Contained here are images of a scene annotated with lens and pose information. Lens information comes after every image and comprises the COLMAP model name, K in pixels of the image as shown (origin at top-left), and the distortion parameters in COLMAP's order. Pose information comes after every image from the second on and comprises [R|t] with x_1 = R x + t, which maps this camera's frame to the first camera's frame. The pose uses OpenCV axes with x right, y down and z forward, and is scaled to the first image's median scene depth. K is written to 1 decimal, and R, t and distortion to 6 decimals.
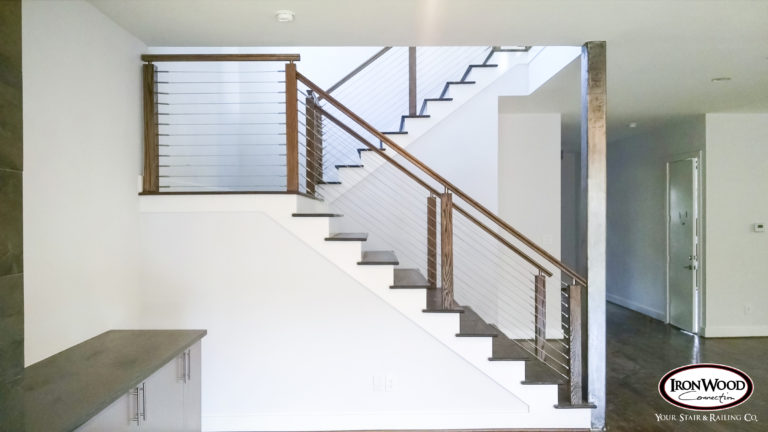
lens RADIAL K [[583.9, 0, 384.0], [0, 583.9, 216.0], [0, 0, 1]] dist [-0.025481, 0.000385]
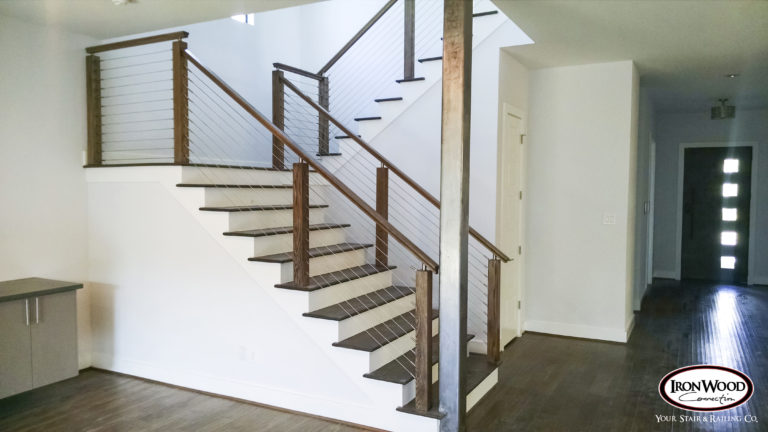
lens RADIAL K [[583.9, 0, 384.0], [0, 583.9, 216.0], [0, 0, 1]] dist [-0.025481, 0.000385]
pose [[0.880687, 0.033096, -0.472541, 0.671393], [-0.010578, 0.998682, 0.050233, -0.002763], [0.473580, -0.039241, 0.879876, 0.237537]]
